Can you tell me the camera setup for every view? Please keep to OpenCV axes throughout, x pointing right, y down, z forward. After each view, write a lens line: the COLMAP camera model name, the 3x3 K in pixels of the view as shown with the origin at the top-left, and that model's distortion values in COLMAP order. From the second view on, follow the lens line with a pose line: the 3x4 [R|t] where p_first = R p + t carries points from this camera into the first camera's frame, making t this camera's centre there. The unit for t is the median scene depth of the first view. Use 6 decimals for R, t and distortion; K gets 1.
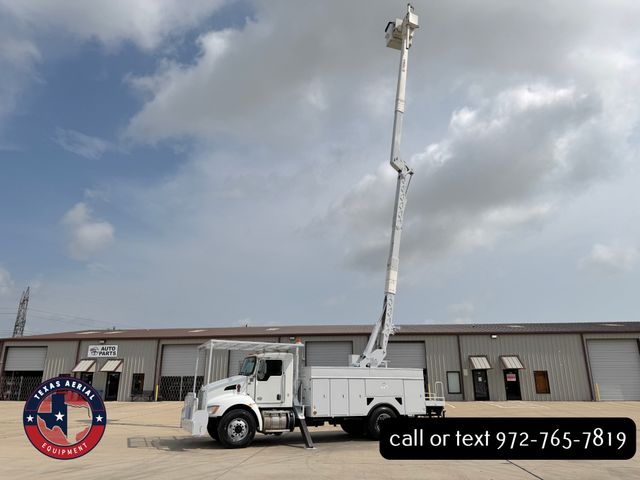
lens RADIAL K [[448.9, 0, 320.0], [0, 448.9, 240.0], [0, 0, 1]] dist [0.101513, -0.139342]
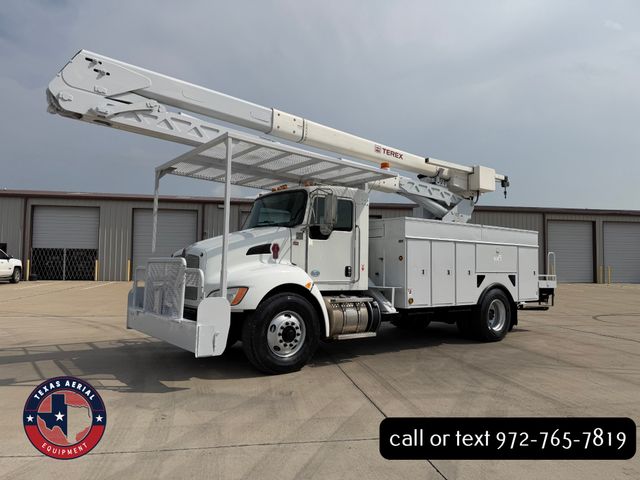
lens RADIAL K [[447.5, 0, 314.1], [0, 447.5, 243.5], [0, 0, 1]] dist [0.105726, -0.138560]
pose [[0.967906, 0.026603, 0.249901, -0.231043], [-0.088353, 0.966924, 0.239274, 0.187123], [-0.235270, -0.253674, 0.938242, 0.513543]]
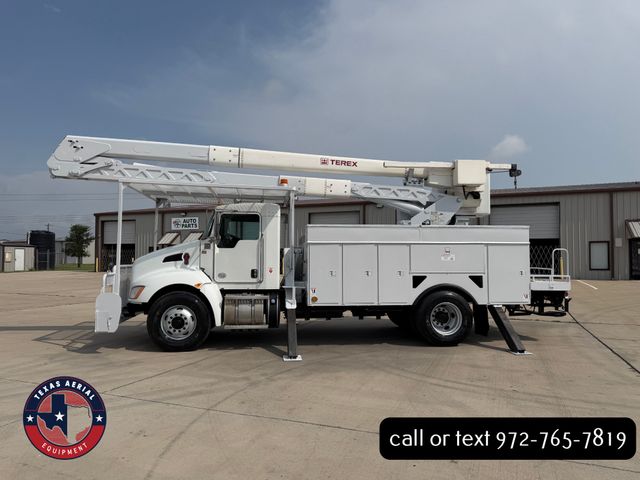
lens RADIAL K [[448.9, 0, 320.0], [0, 448.9, 240.0], [0, 0, 1]] dist [0.101513, -0.139342]
pose [[0.960941, -0.009129, -0.276602, 0.144415], [0.081148, 0.964821, 0.250071, 0.150121], [0.264589, -0.262749, 0.927877, 0.448091]]
